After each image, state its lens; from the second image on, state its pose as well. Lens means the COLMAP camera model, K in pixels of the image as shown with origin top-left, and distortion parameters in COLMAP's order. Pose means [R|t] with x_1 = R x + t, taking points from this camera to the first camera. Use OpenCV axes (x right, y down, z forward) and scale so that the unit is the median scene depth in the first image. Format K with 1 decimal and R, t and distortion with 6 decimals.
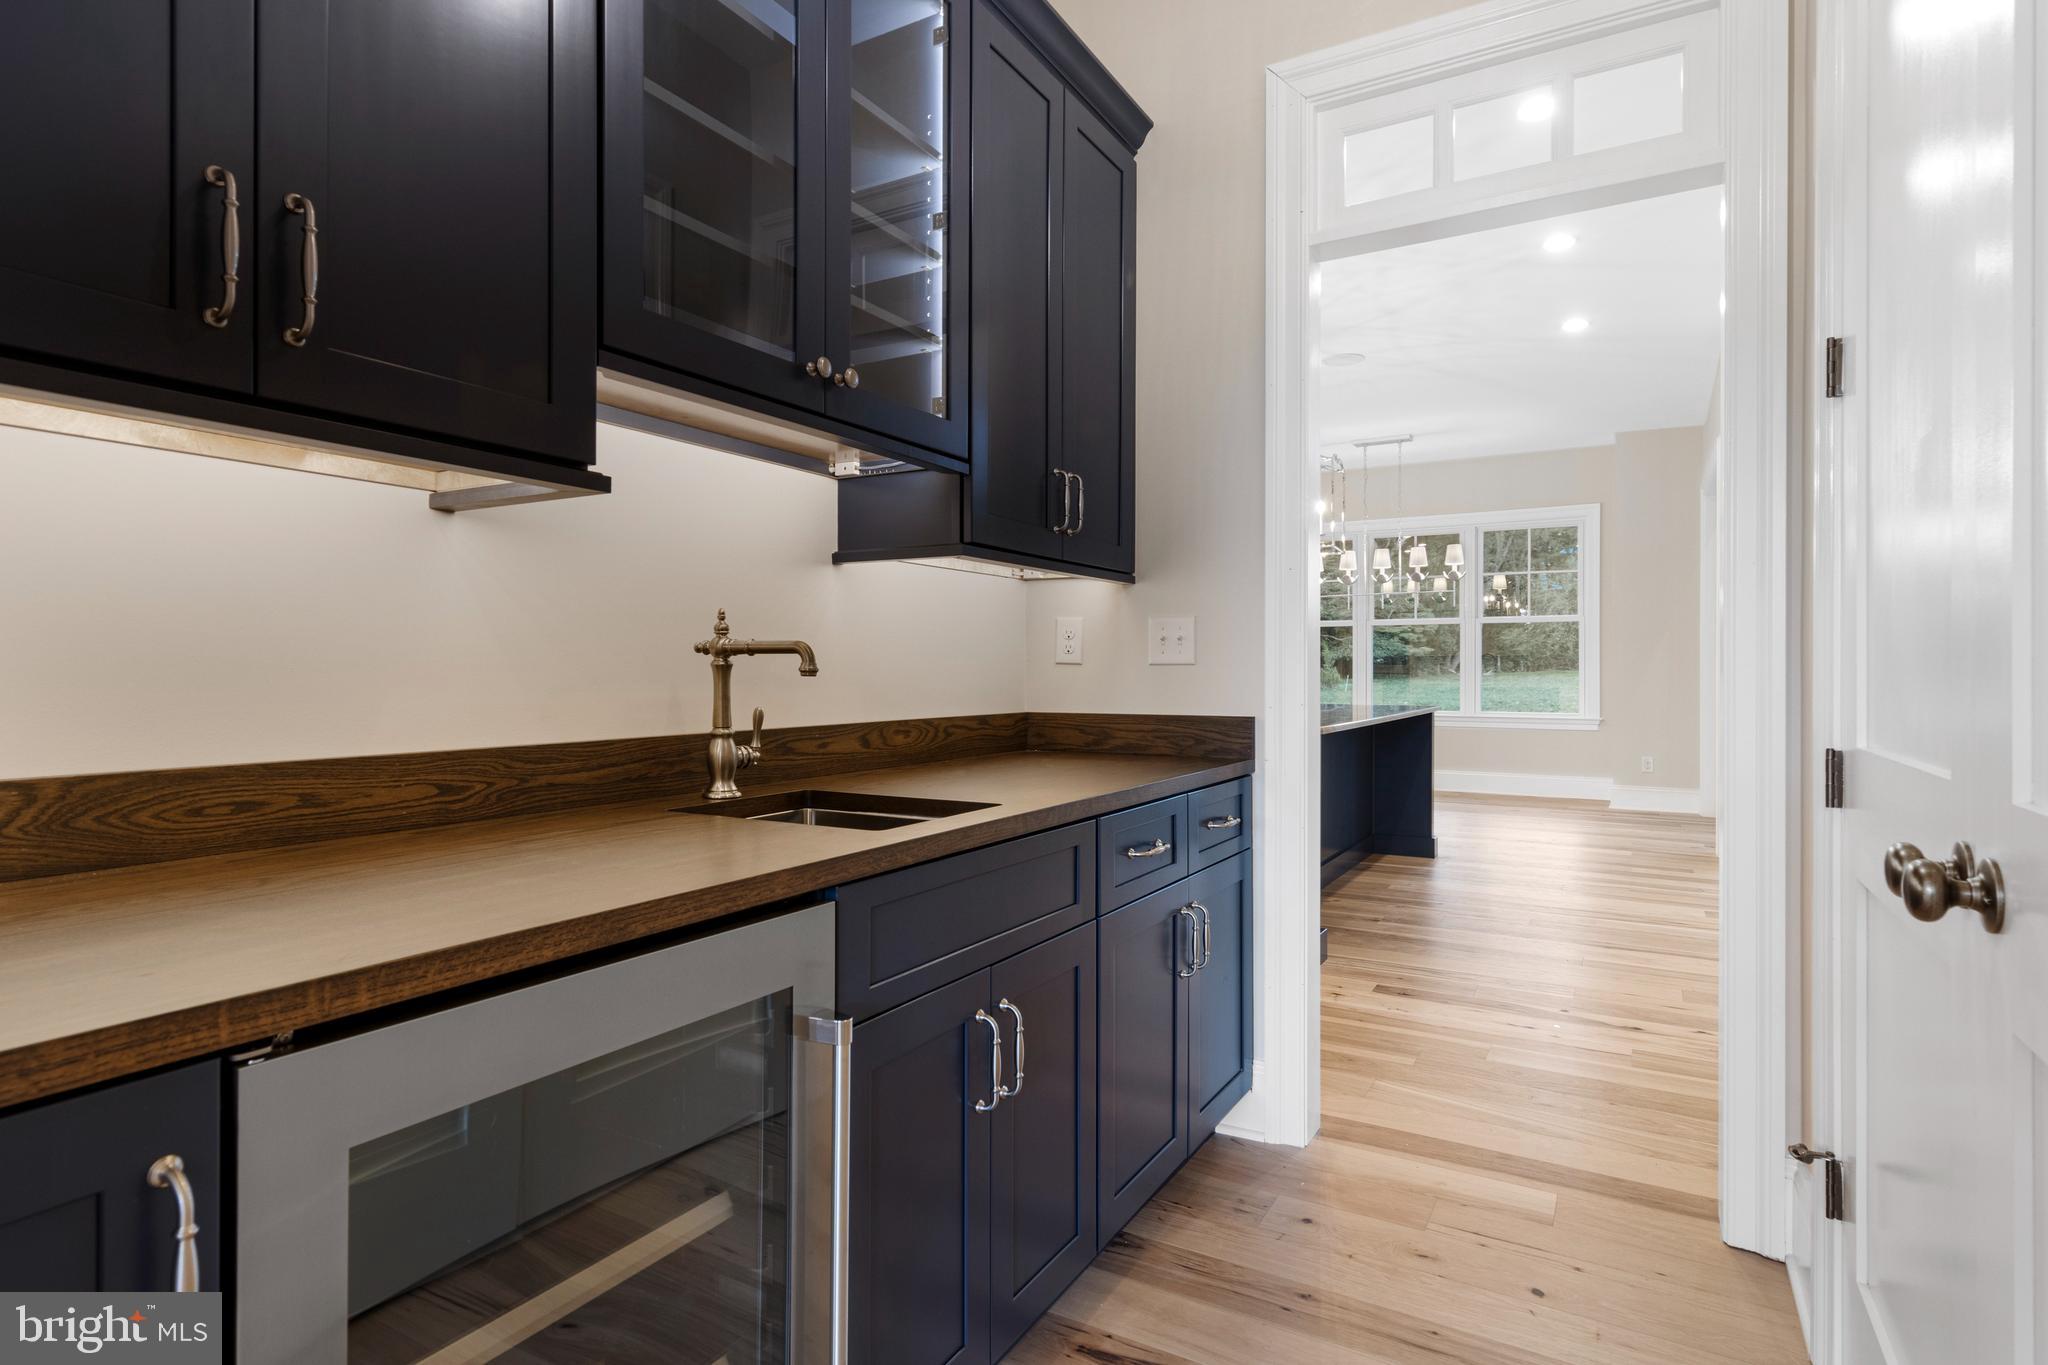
lens RADIAL K [[1051.1, 0, 1035.8], [0, 1051.1, 673.5], [0, 0, 1]] dist [0.013445, -0.004898]
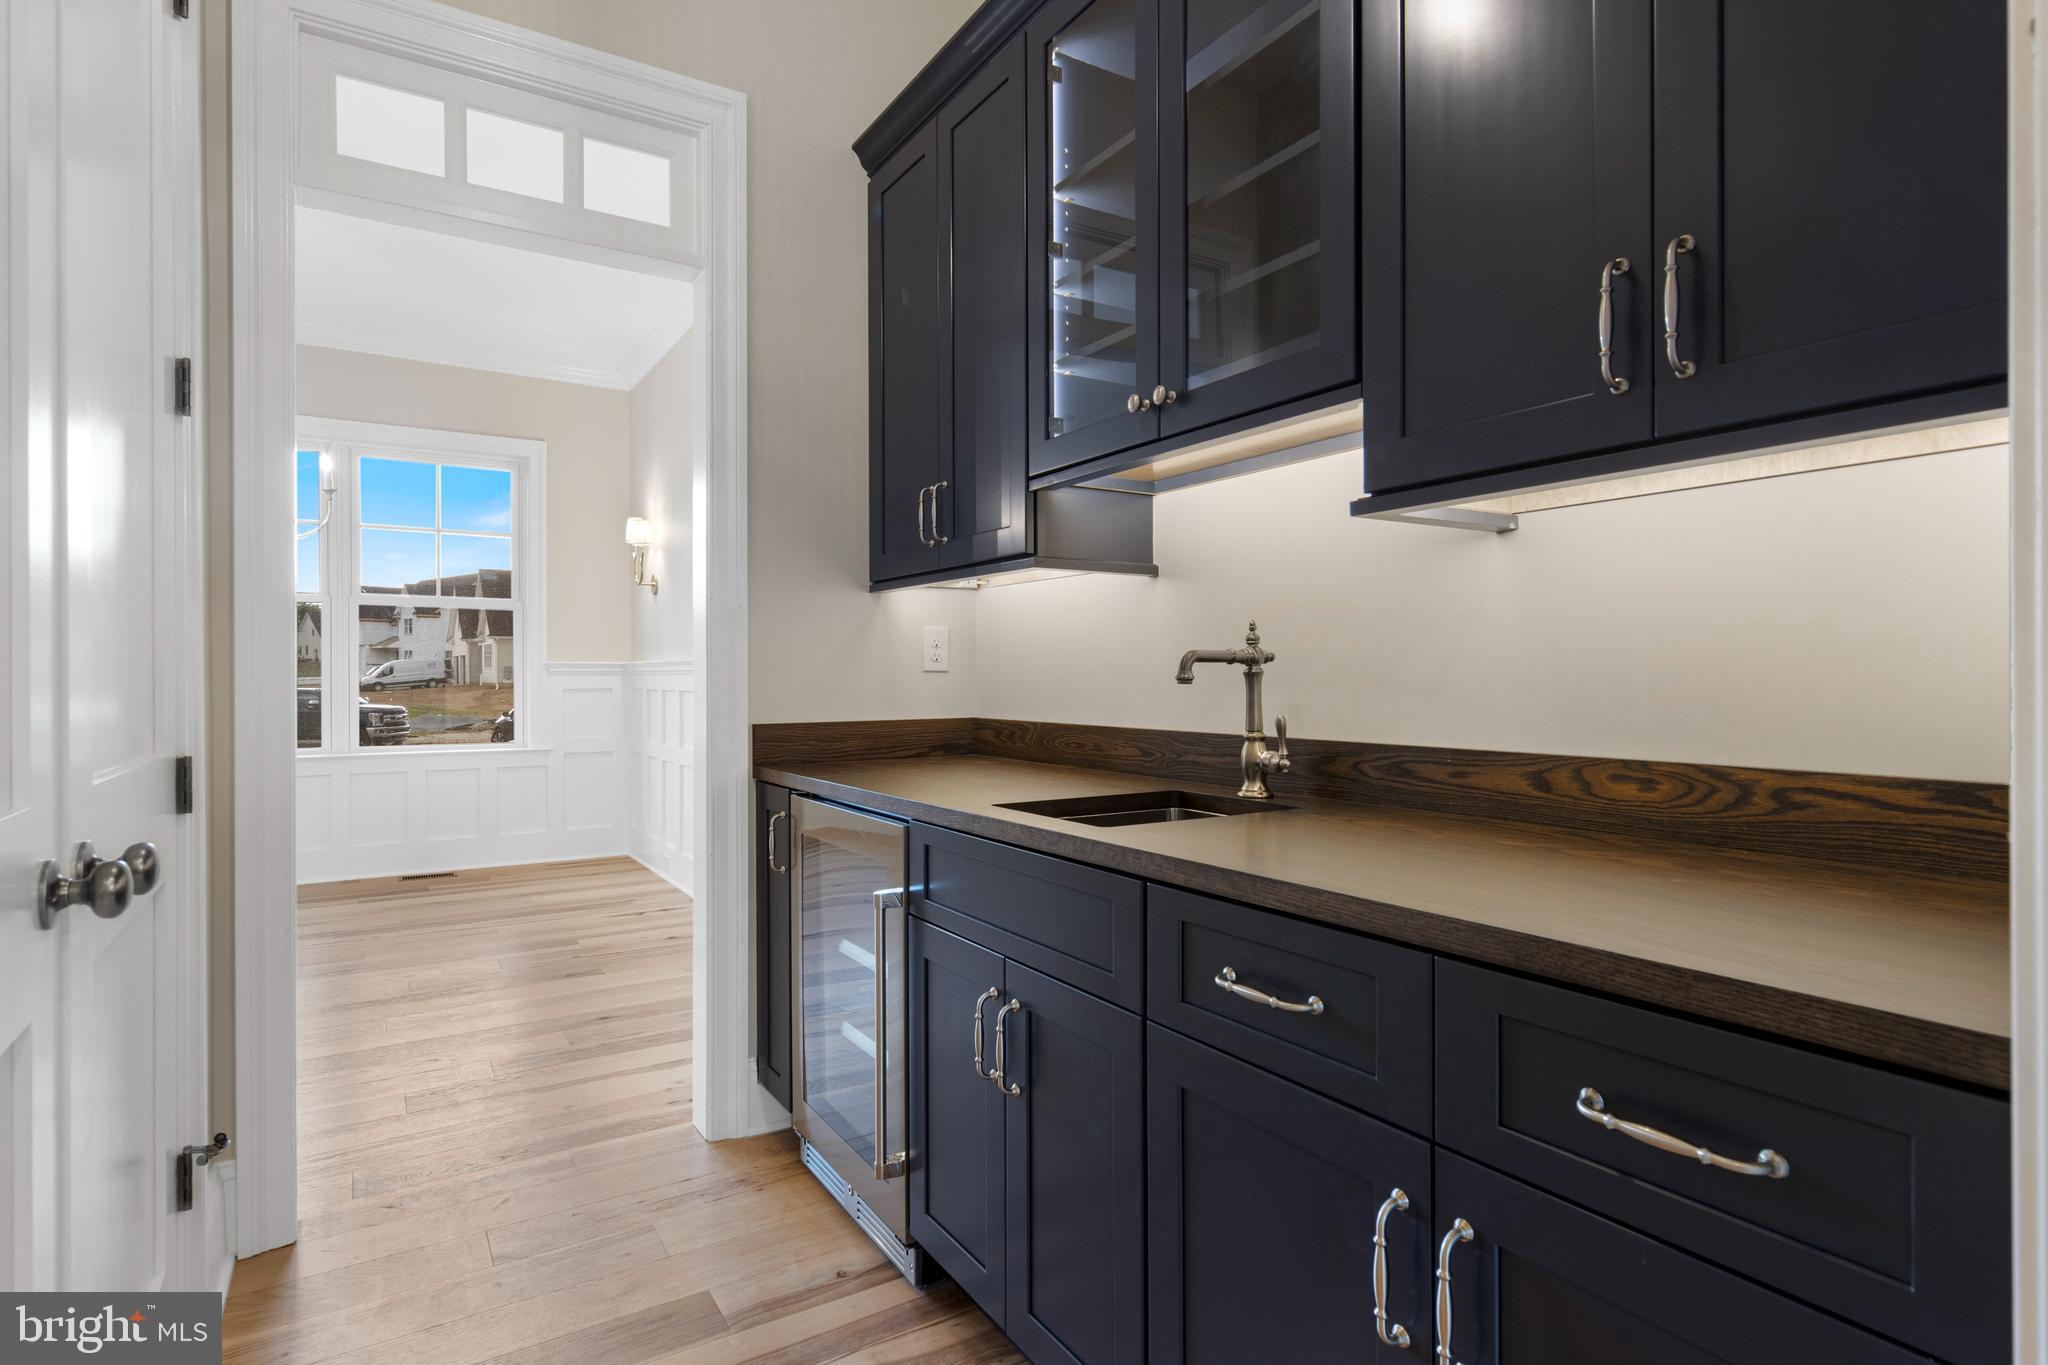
lens RADIAL K [[1051.1, 0, 1034.6], [0, 1051.1, 681.0], [0, 0, 1]] dist [0.013445, -0.004898]
pose [[-0.466479, 0.001968, -0.884530, 0.749535], [-0.001806, 0.999993, 0.003178, -0.002851], [0.884531, 0.003080, -0.466472, 1.296613]]
